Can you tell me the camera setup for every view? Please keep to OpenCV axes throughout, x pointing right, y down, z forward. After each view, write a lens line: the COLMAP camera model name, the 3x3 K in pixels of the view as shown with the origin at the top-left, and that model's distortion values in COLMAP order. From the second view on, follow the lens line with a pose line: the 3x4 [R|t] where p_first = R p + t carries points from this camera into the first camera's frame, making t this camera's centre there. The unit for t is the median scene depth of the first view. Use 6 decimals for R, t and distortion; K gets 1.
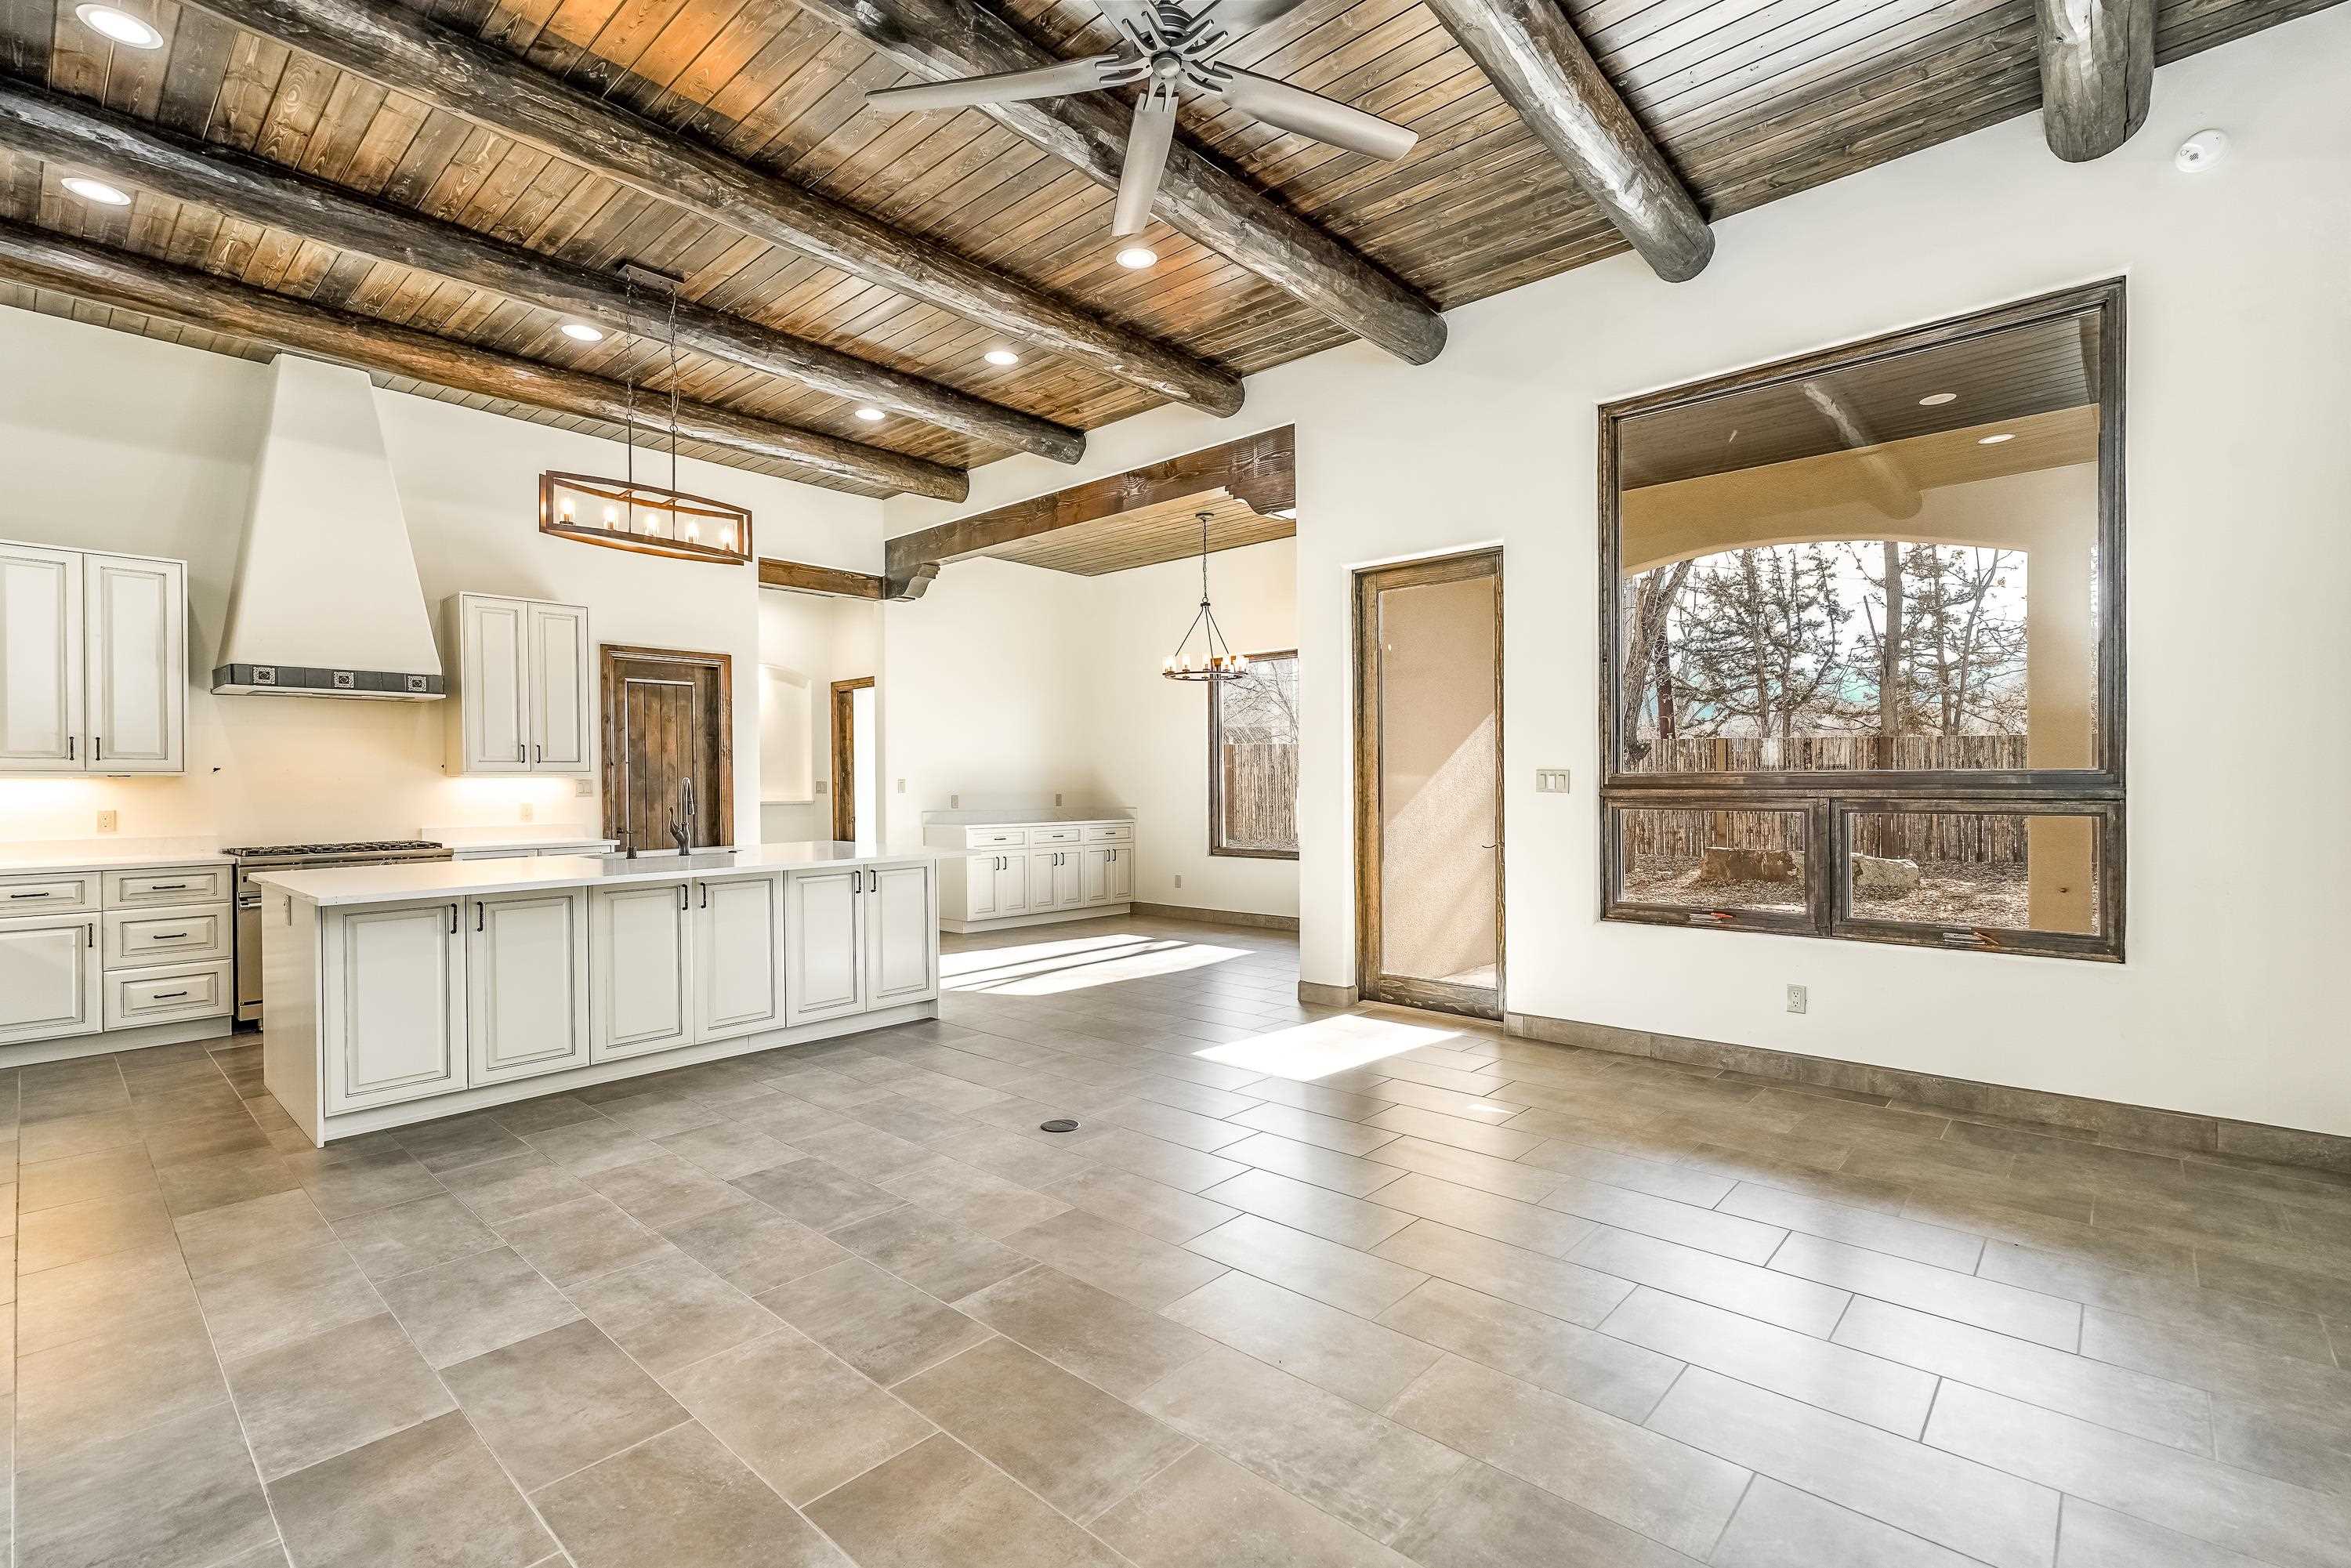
lens RADIAL K [[1061.2, 0, 1155.3], [0, 1061.2, 777.1], [0, 0, 1]] dist [-0.004577, 0.009060]
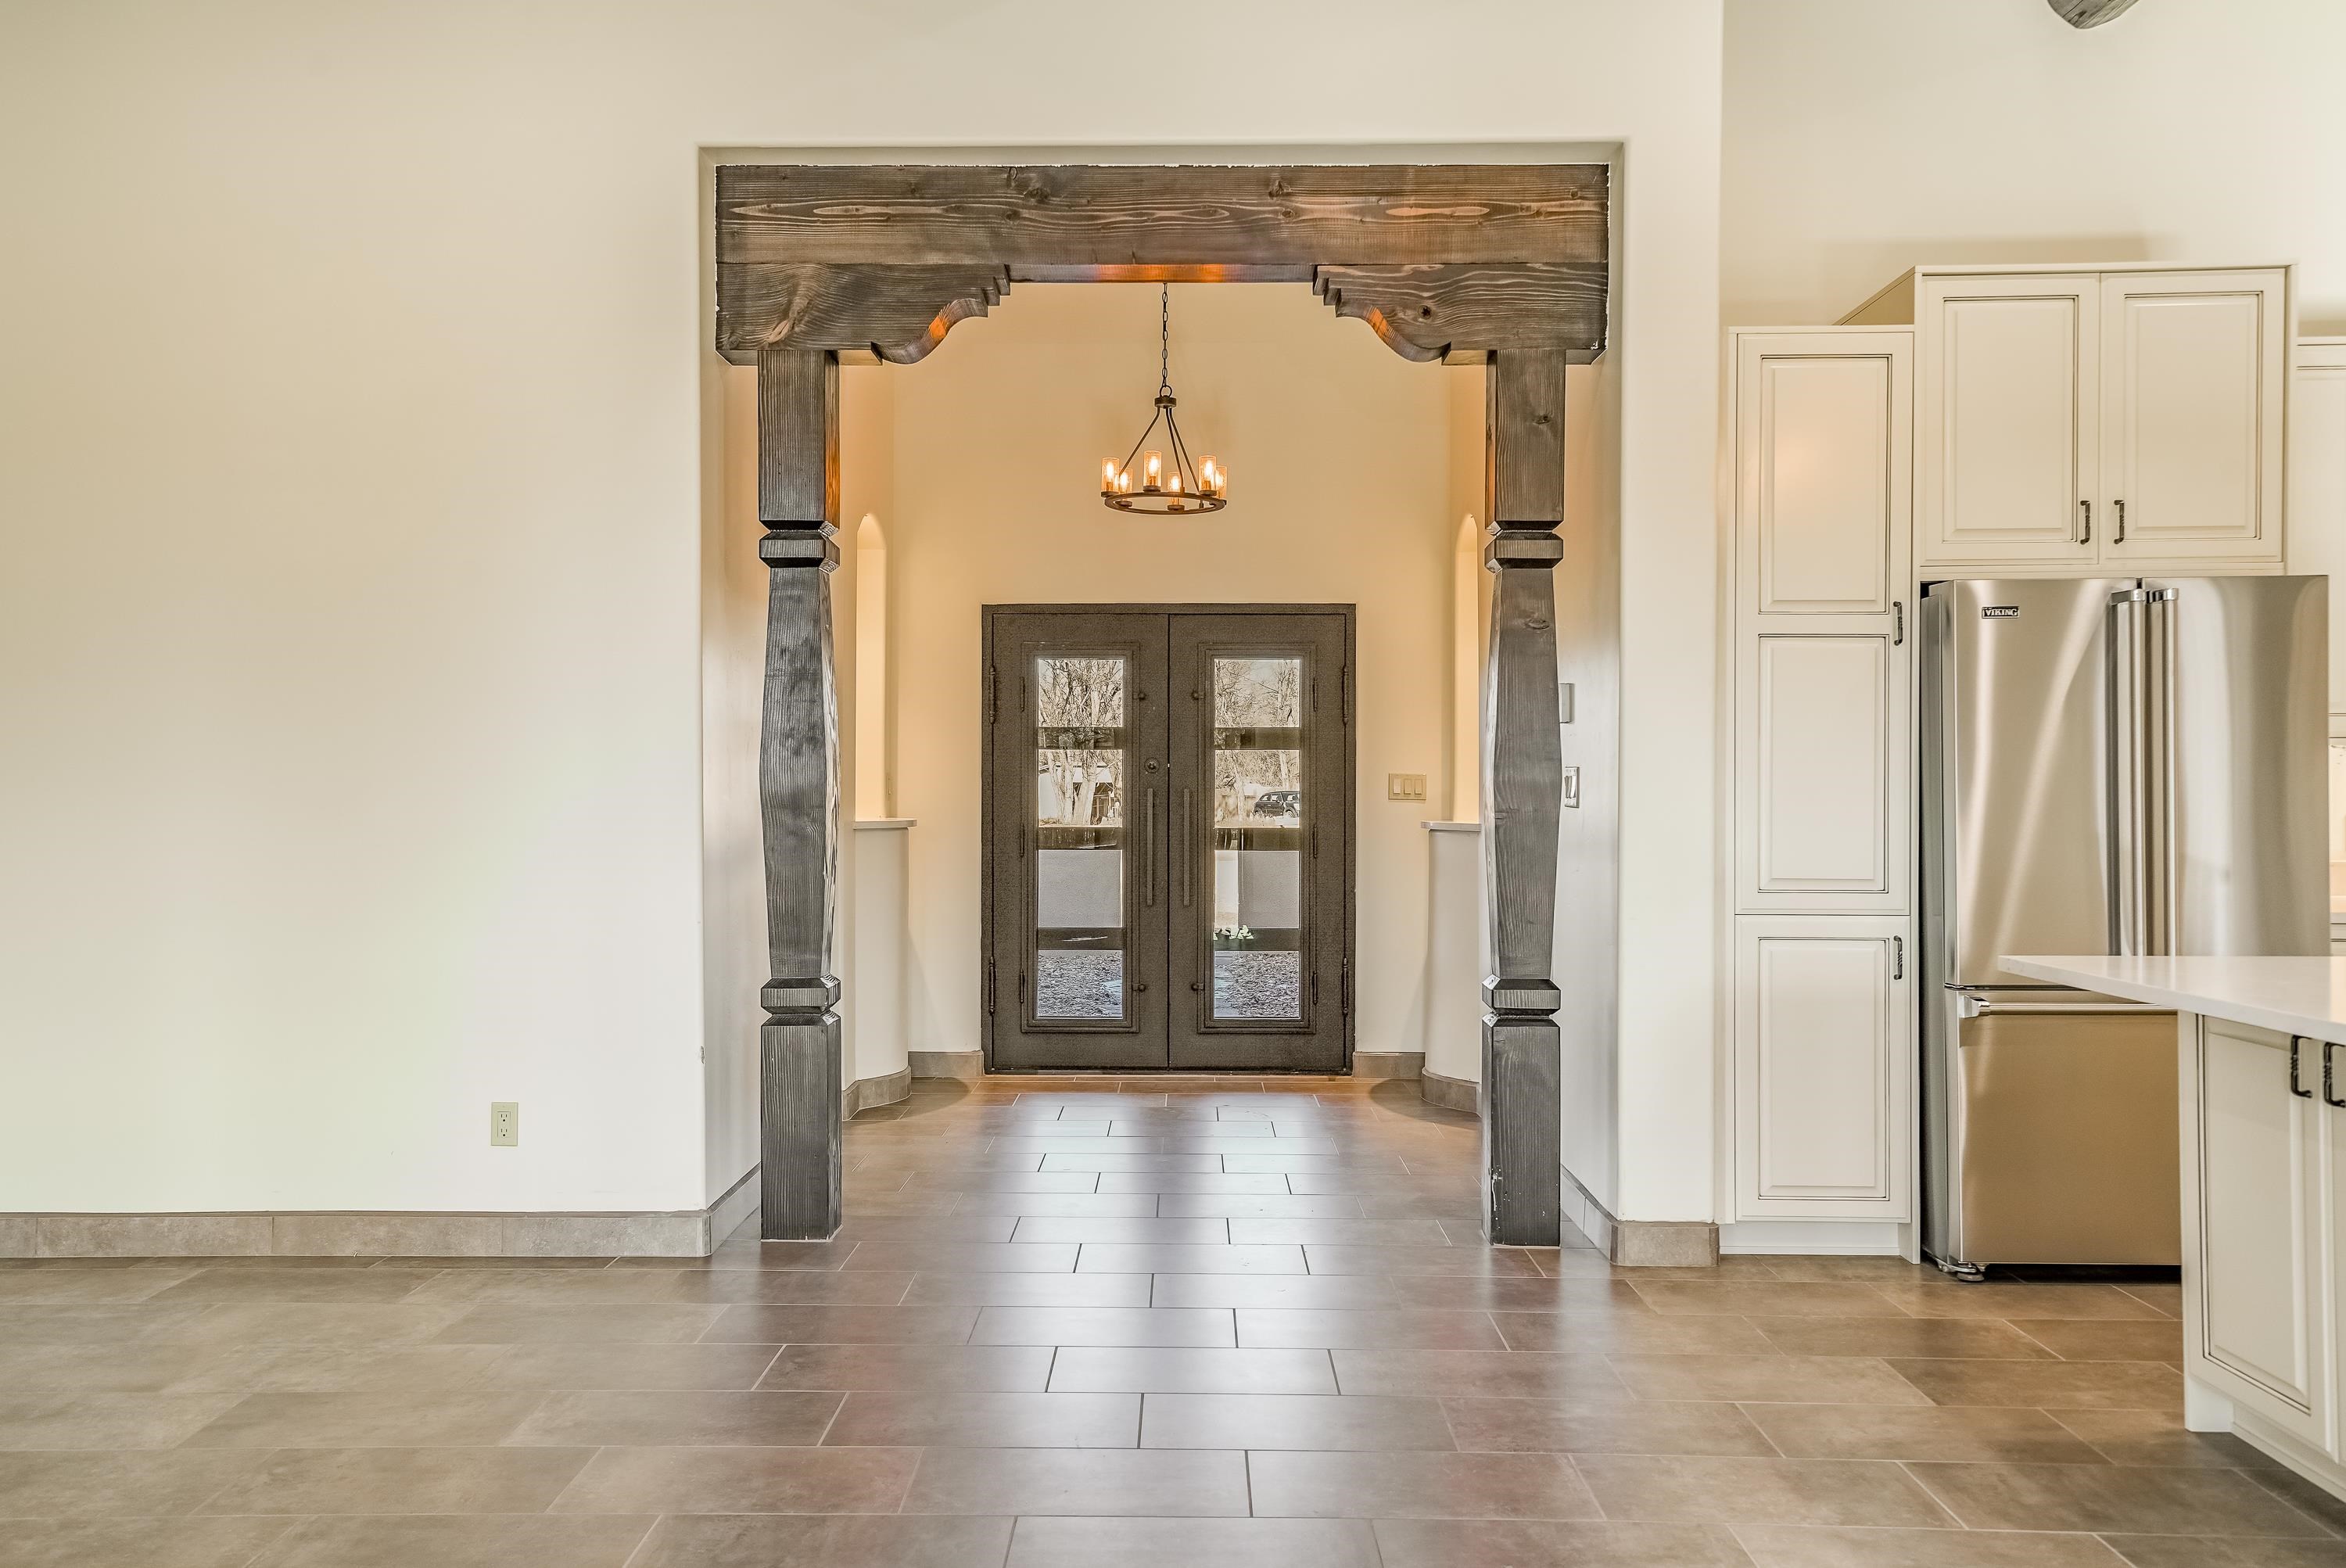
lens RADIAL K [[1763.2, 0, 1183.8], [0, 1763.2, 779.1], [0, 0, 1]] dist [0.040989, 0.006709]
pose [[-0.733913, 0.007246, -0.679205, 0.145447], [0.013092, 0.999908, -0.003480, 0.006282], [0.679118, -0.011446, -0.733940, 0.869130]]
